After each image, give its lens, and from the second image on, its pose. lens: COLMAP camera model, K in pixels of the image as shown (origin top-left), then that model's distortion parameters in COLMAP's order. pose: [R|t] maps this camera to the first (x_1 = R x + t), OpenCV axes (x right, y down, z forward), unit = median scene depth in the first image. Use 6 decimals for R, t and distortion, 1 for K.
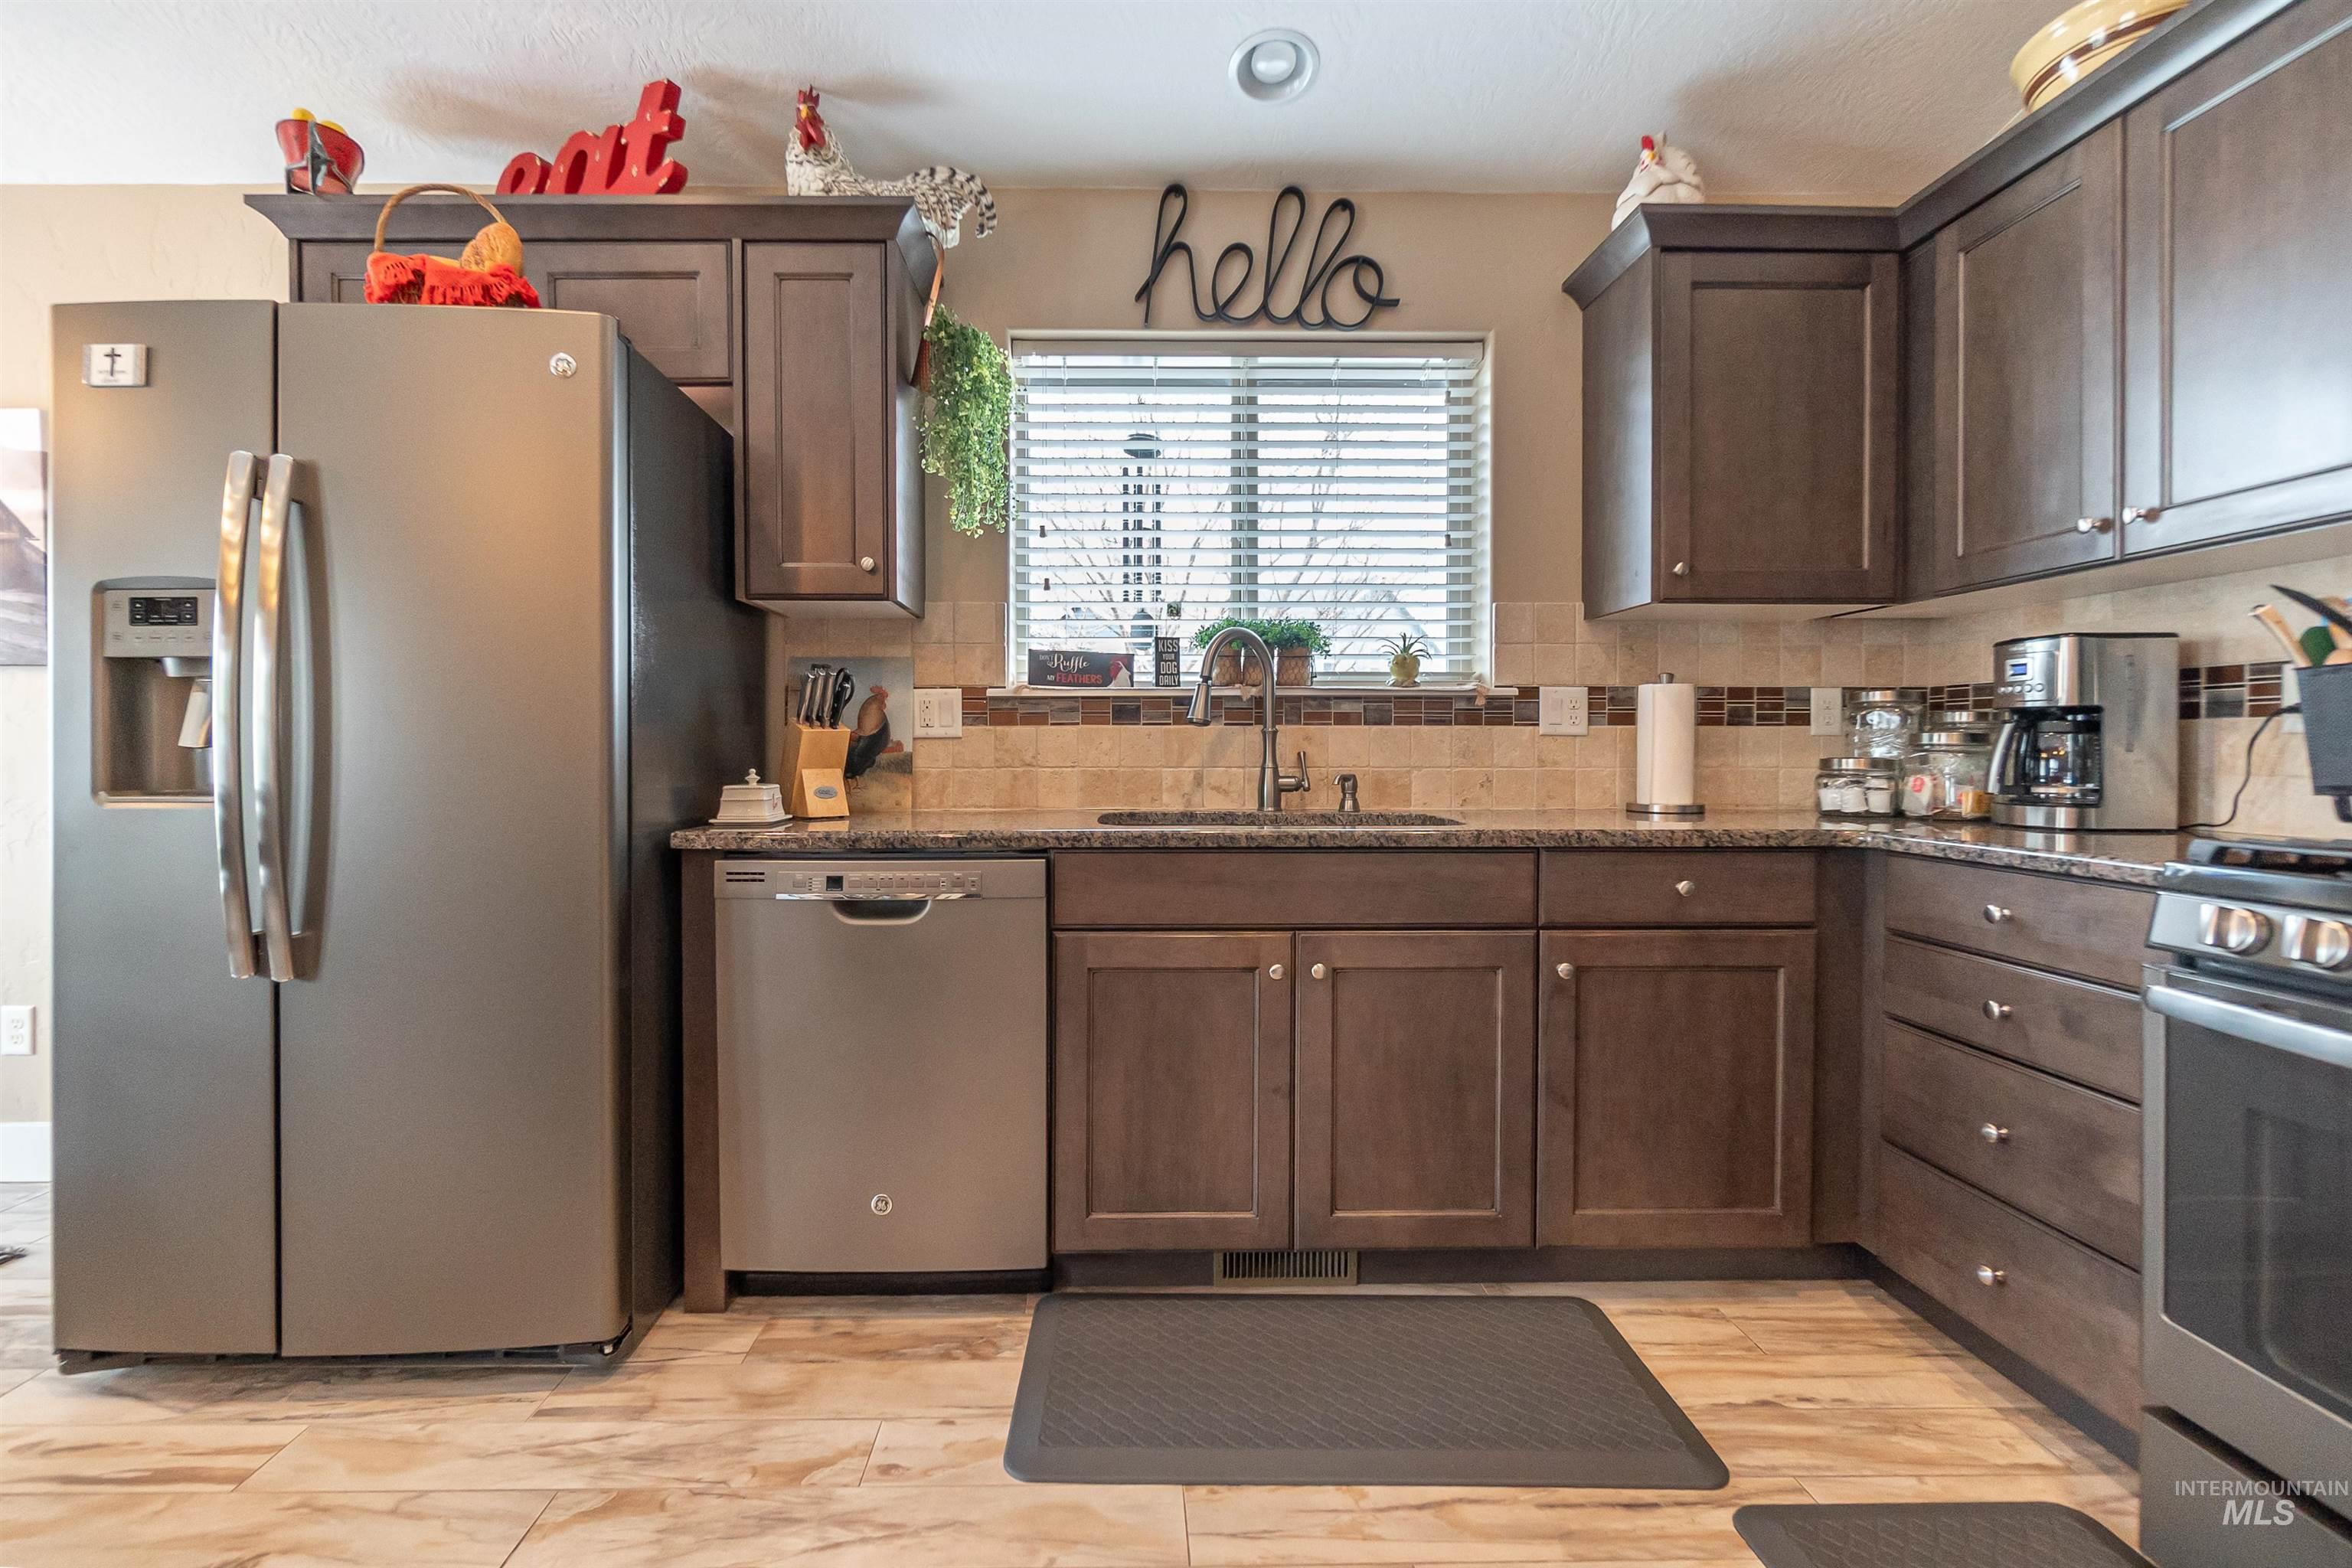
lens RADIAL K [[1020.7, 0, 1138.9], [0, 1020.7, 764.9], [0, 0, 1]] dist [-0.006998, 0.000431]
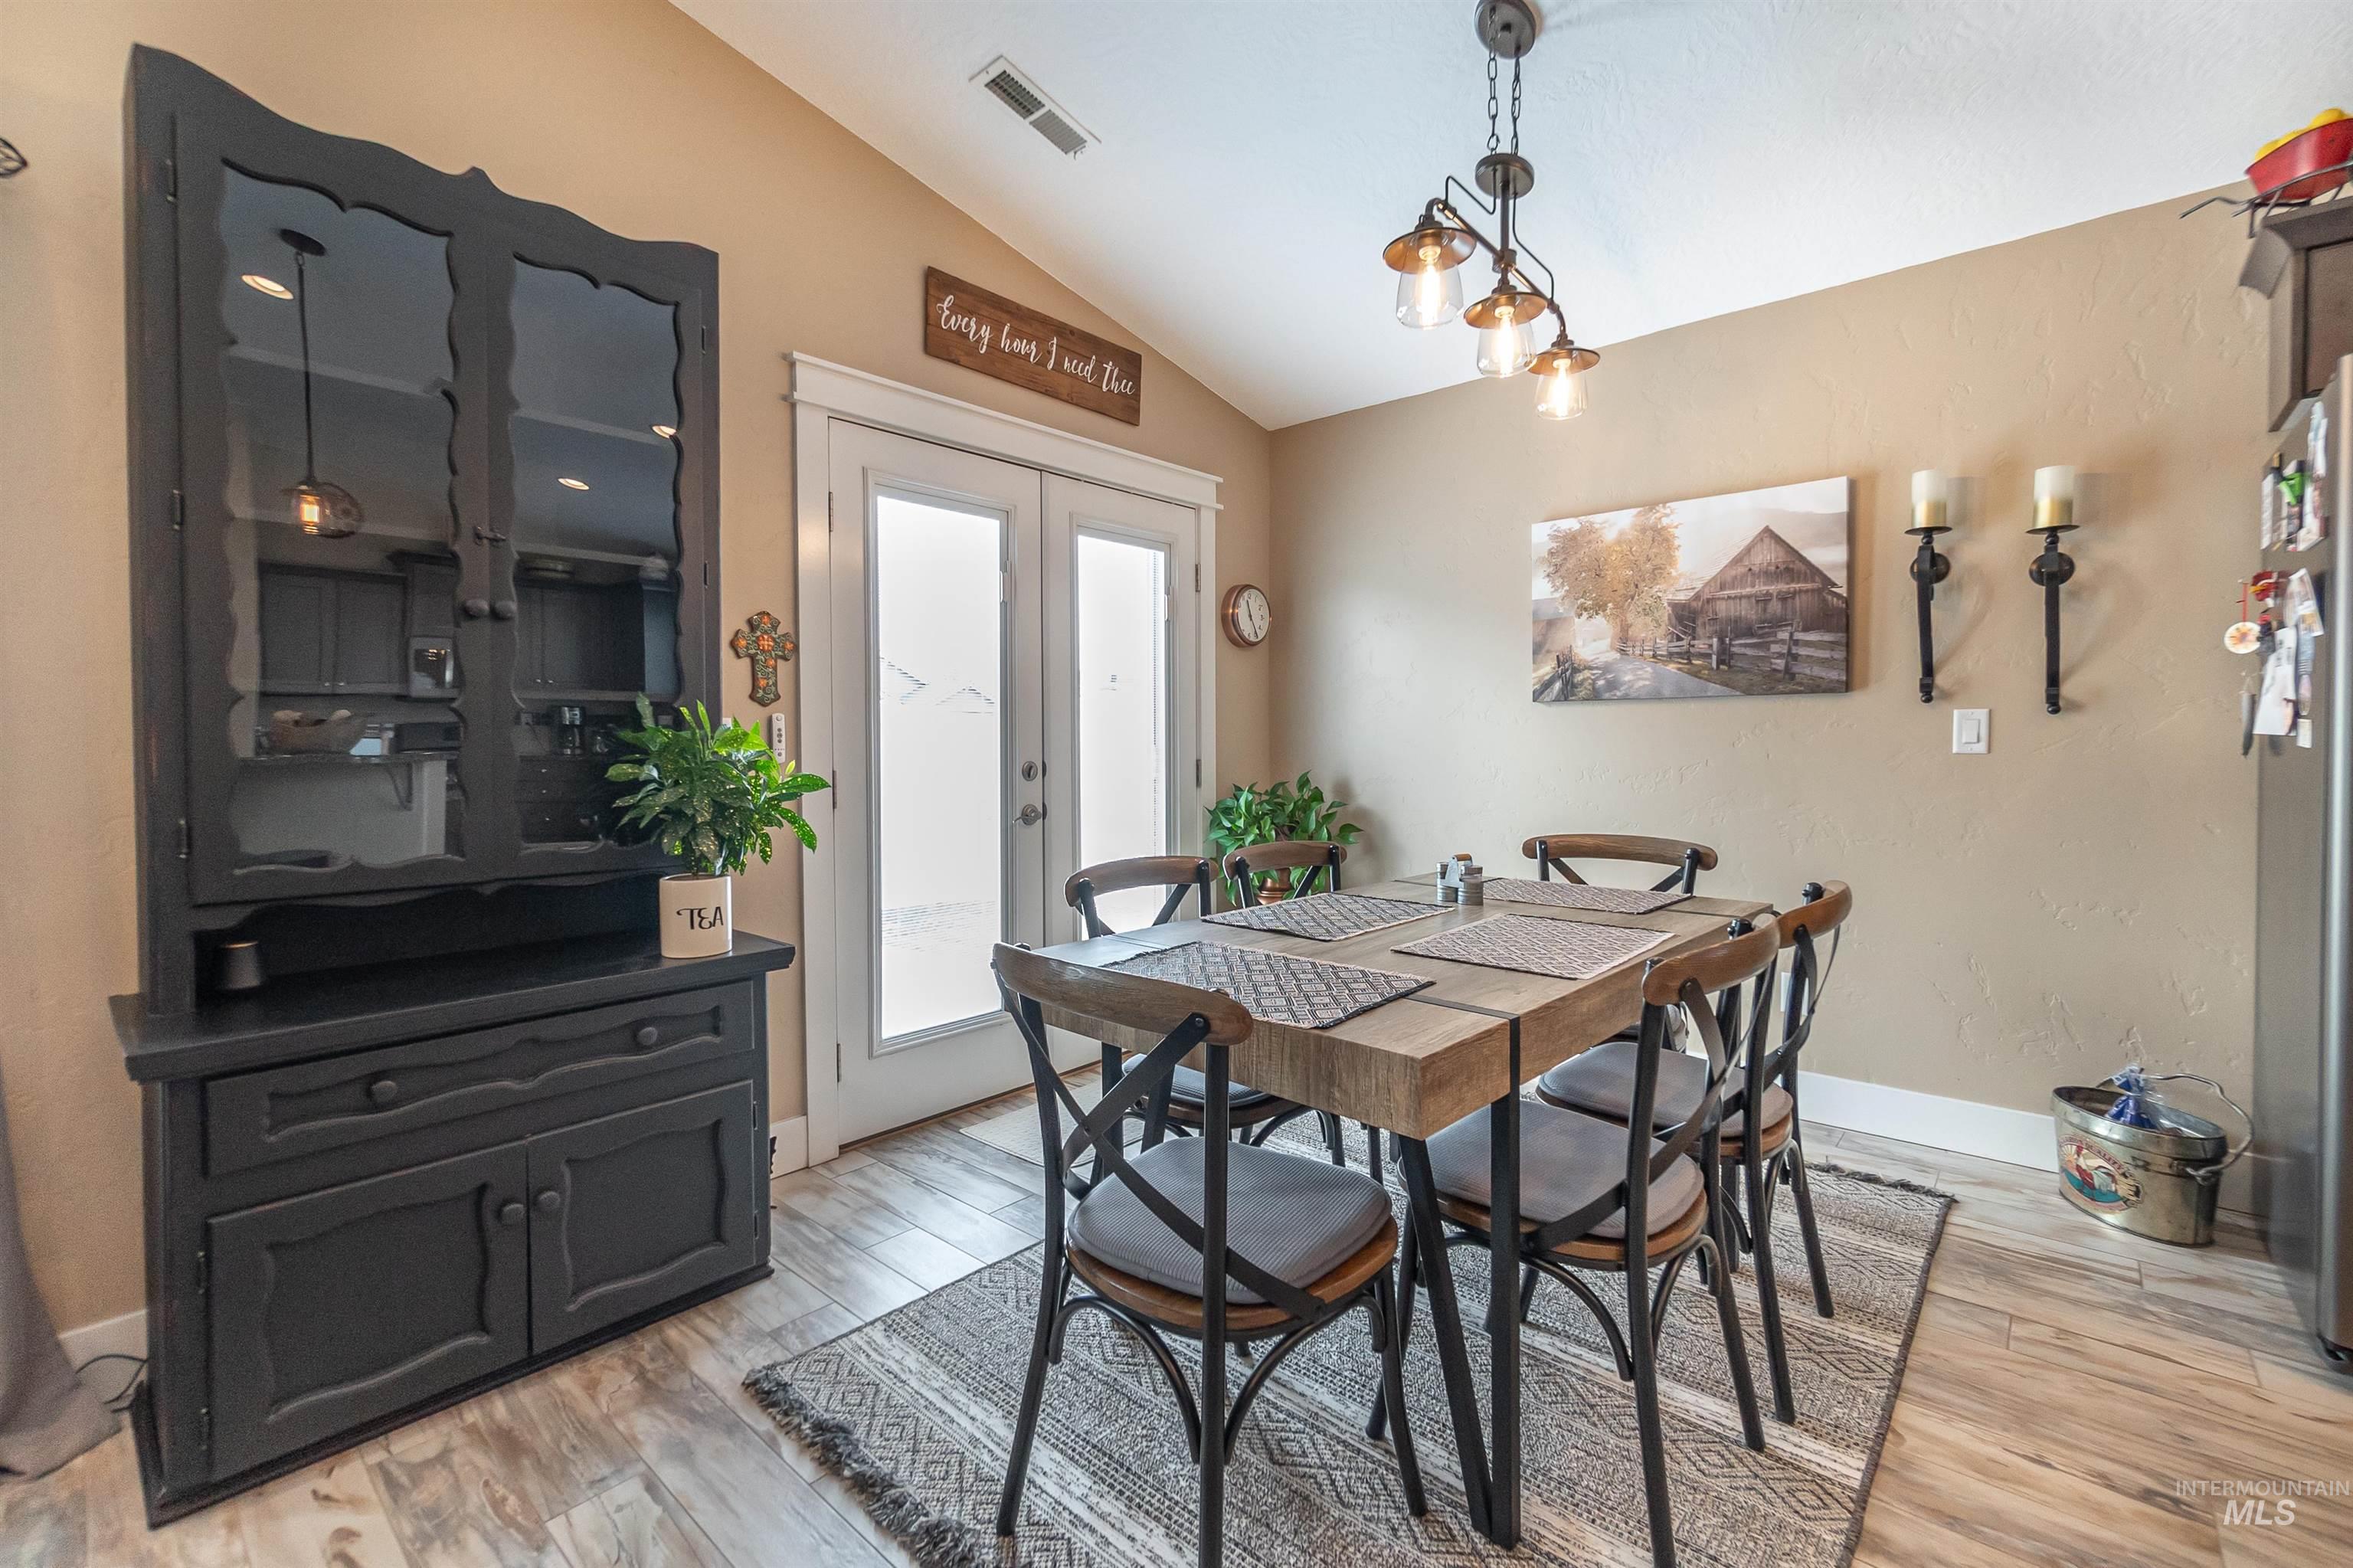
lens RADIAL K [[1012.3, 0, 1166.4], [0, 1012.3, 764.9], [0, 0, 1]] dist [-0.004280, 0.000068]
pose [[0.731112, 0.010871, -0.682171, -0.963726], [-0.003301, 0.999918, 0.012396, -0.028998], [0.682250, -0.006811, 0.731088, -0.461293]]
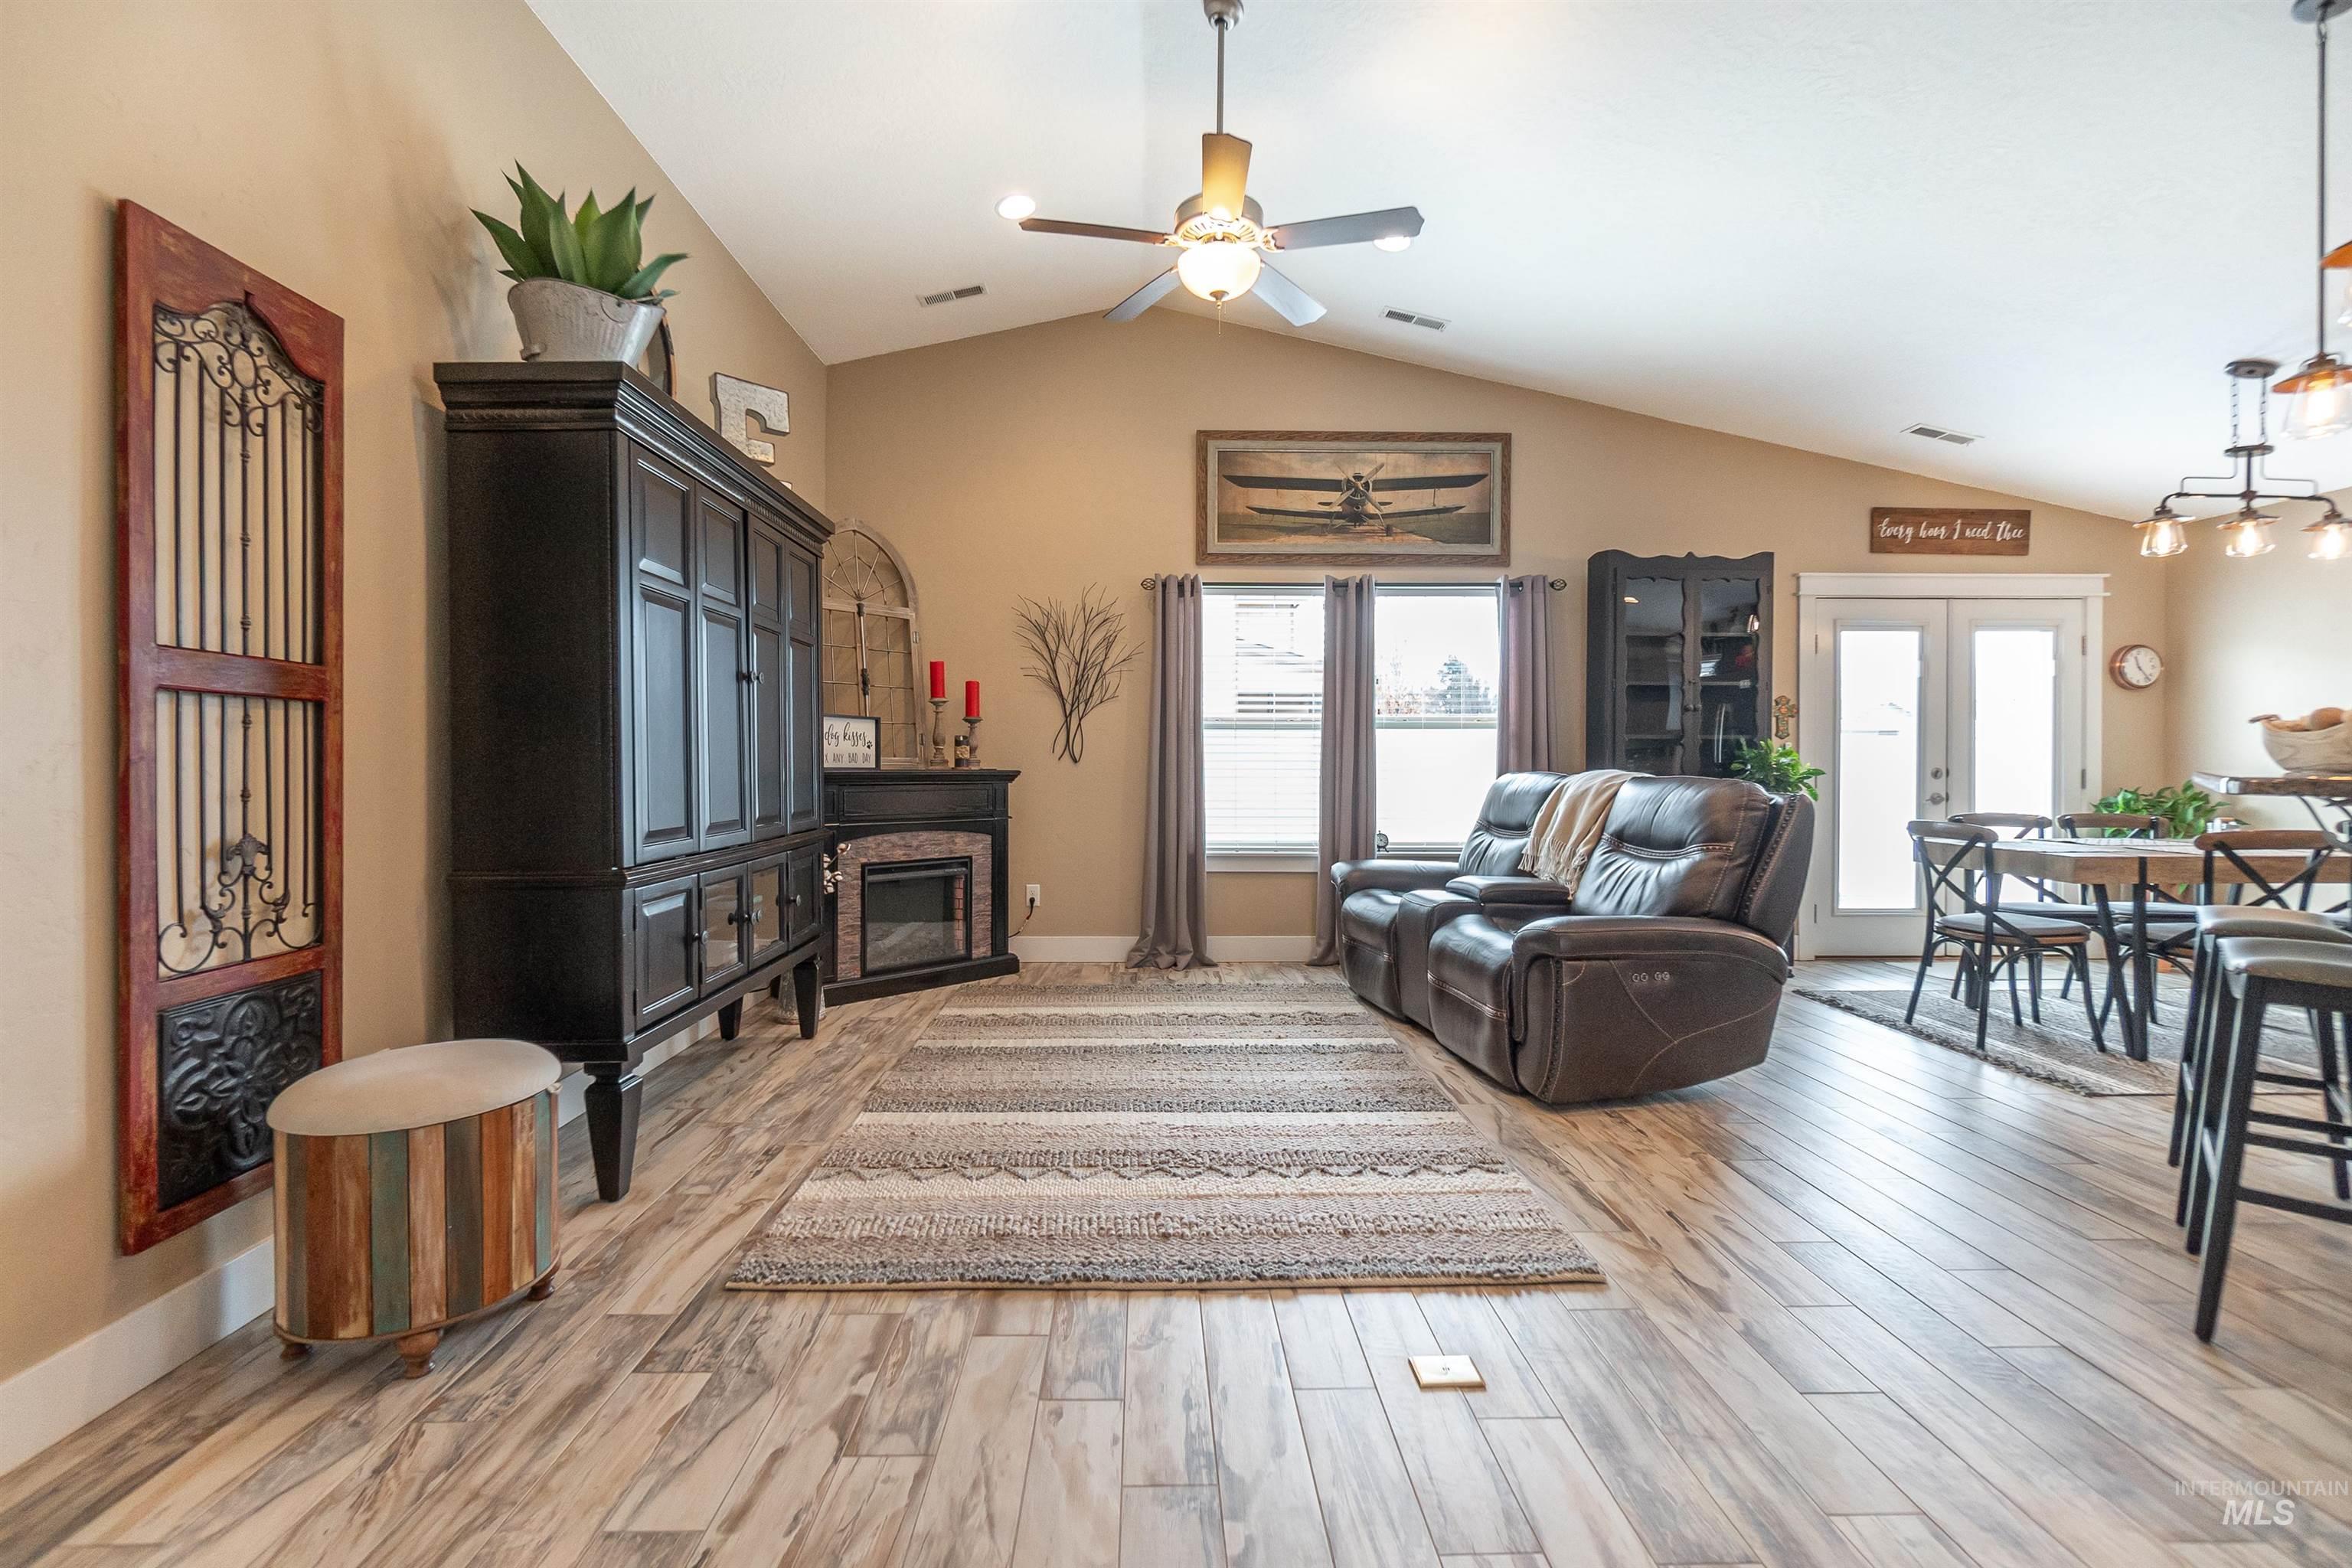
lens RADIAL K [[1010.7, 0, 1162.2], [0, 1010.7, 766.1], [0, 0, 1]] dist [-0.017500, 0.005624]
pose [[0.000417, 0.002534, -0.999997, 0.460009], [-0.015119, 0.999883, 0.002527, 0.005058], [0.999886, 0.015118, 0.000455, -1.511571]]
